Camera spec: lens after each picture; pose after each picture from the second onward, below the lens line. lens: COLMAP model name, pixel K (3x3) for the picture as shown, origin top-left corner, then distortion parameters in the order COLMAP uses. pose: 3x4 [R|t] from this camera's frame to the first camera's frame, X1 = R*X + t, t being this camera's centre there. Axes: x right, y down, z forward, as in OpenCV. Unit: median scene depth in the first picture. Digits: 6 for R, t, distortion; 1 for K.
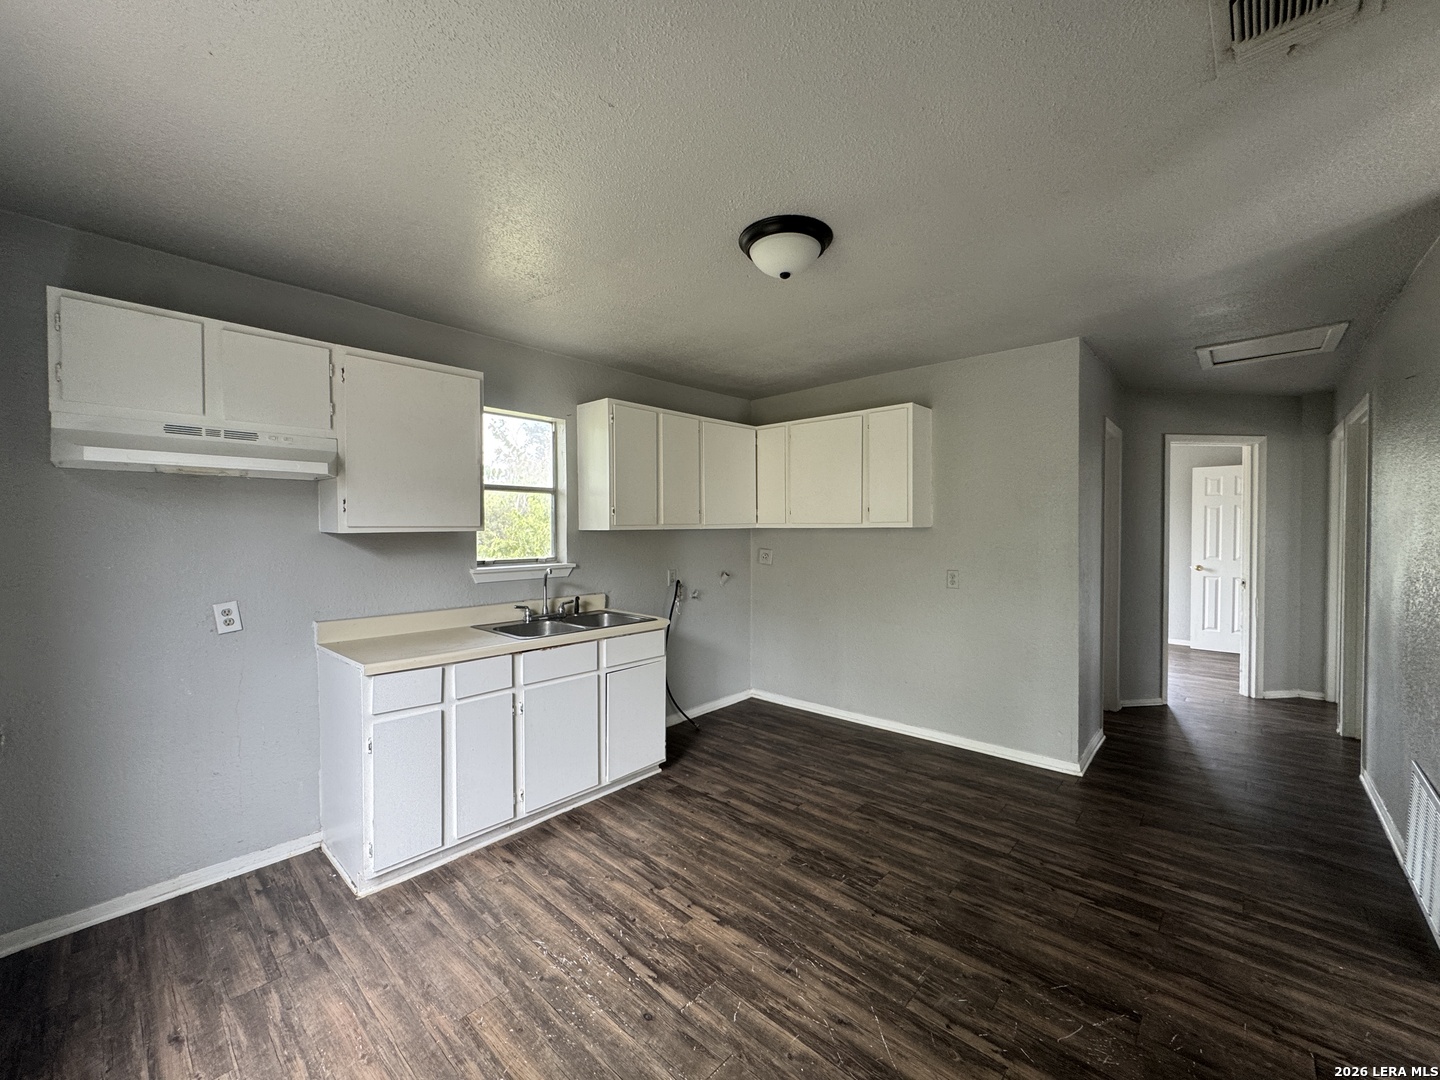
lens RADIAL K [[576.5, 0, 719.2], [0, 576.5, 534.7], [0, 0, 1]] dist [-0.004143, 0.000240]
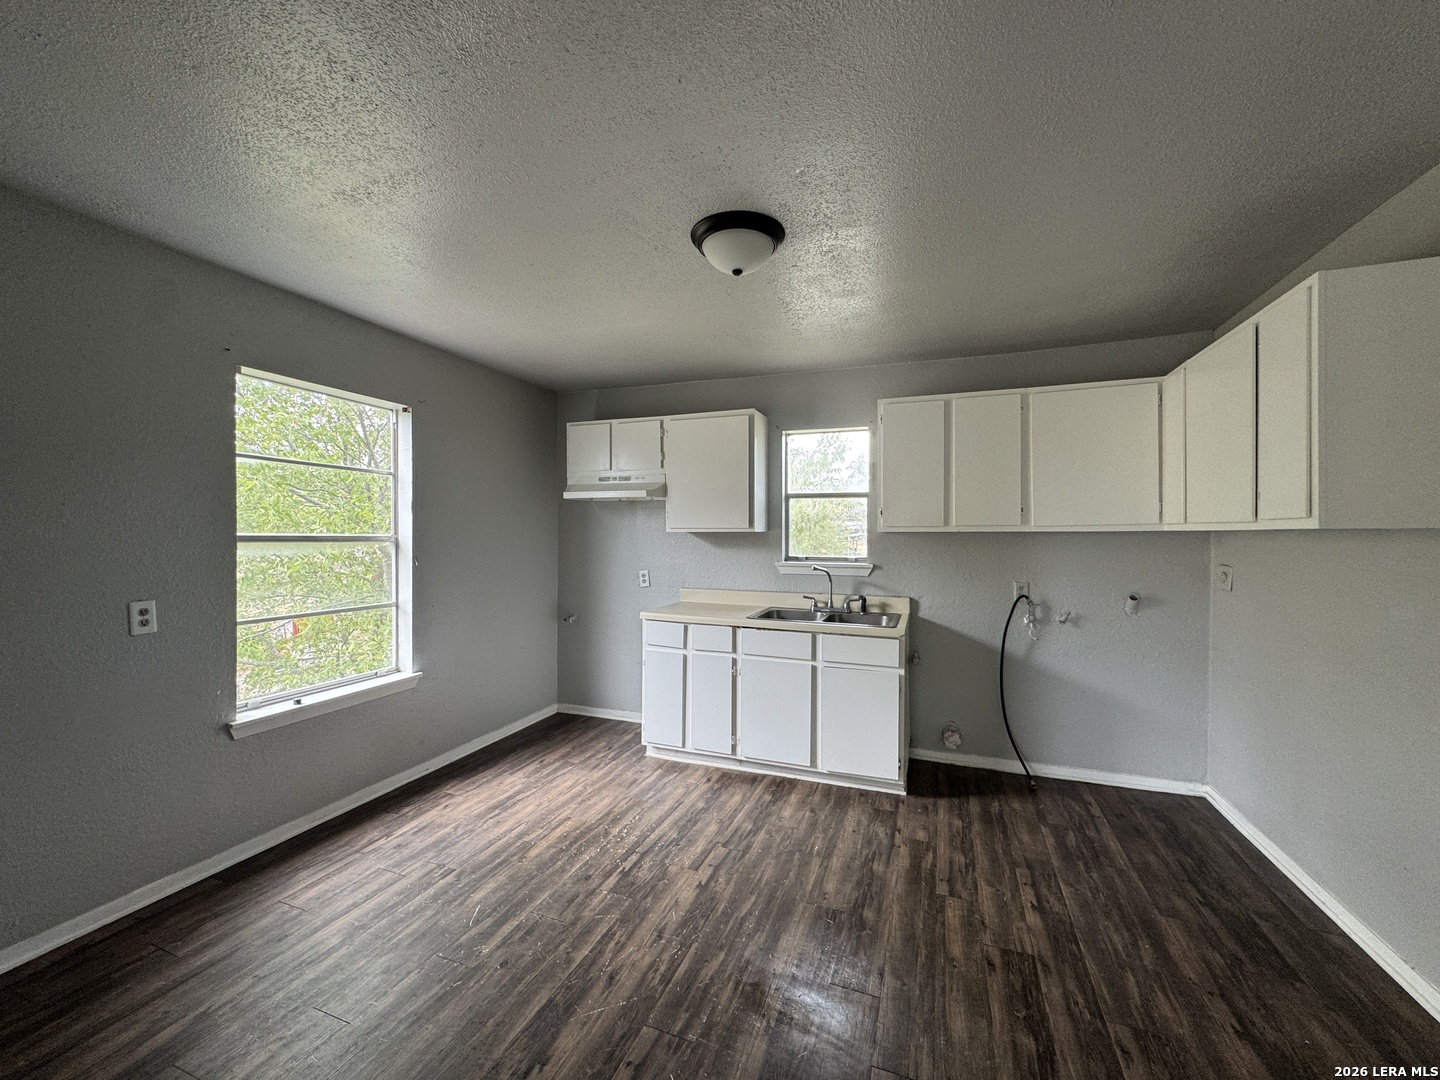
lens RADIAL K [[576.5, 0, 719.2], [0, 576.5, 534.7], [0, 0, 1]] dist [-0.004143, 0.000240]
pose [[0.372613, 0.007576, -0.927956, 0.824023], [-0.016440, 0.999864, 0.001561, -0.000011], [0.927841, 0.014674, 0.372687, 0.489682]]
